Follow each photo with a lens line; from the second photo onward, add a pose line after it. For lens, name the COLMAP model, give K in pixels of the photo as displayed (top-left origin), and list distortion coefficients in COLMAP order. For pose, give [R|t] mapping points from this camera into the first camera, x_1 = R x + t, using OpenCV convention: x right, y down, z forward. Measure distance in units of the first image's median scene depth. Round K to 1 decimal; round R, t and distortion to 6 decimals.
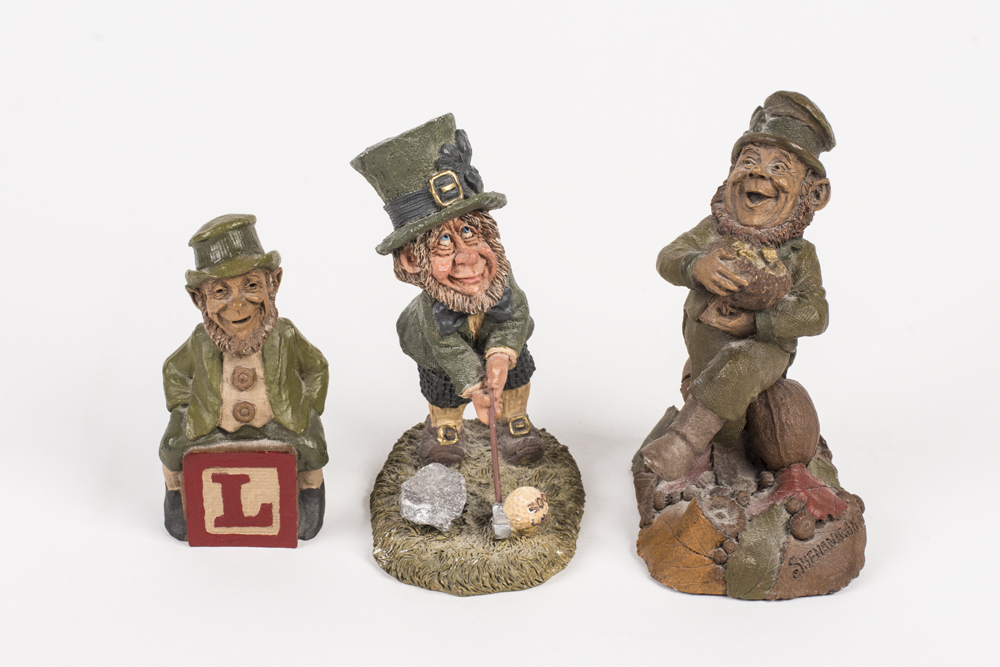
lens RADIAL K [[2426.3, 0, 499.2], [0, 2426.3, 333.5], [0, 0, 1]] dist [-0.231115, 0.000000]
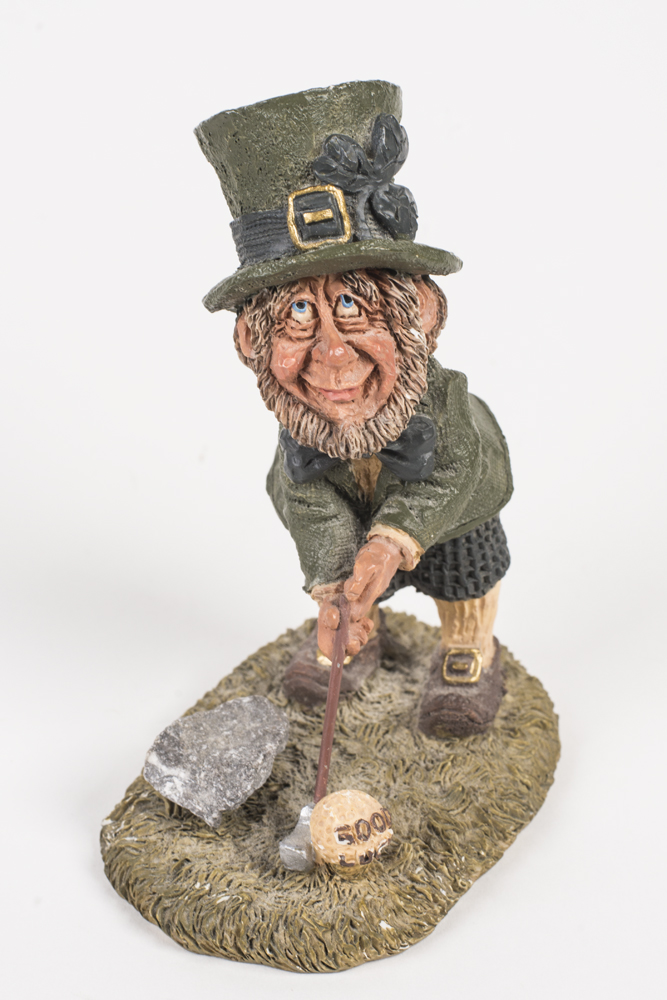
lens RADIAL K [[2426.3, 0, 334.1], [0, 2426.3, 499.7], [0, 0, 1]] dist [-0.231115, 0.000000]
pose [[0.894157, 0.242261, -0.376555, 0.194493], [-0.211513, 0.969774, 0.121661, -0.064478], [0.394647, -0.029138, 0.918371, 0.508555]]
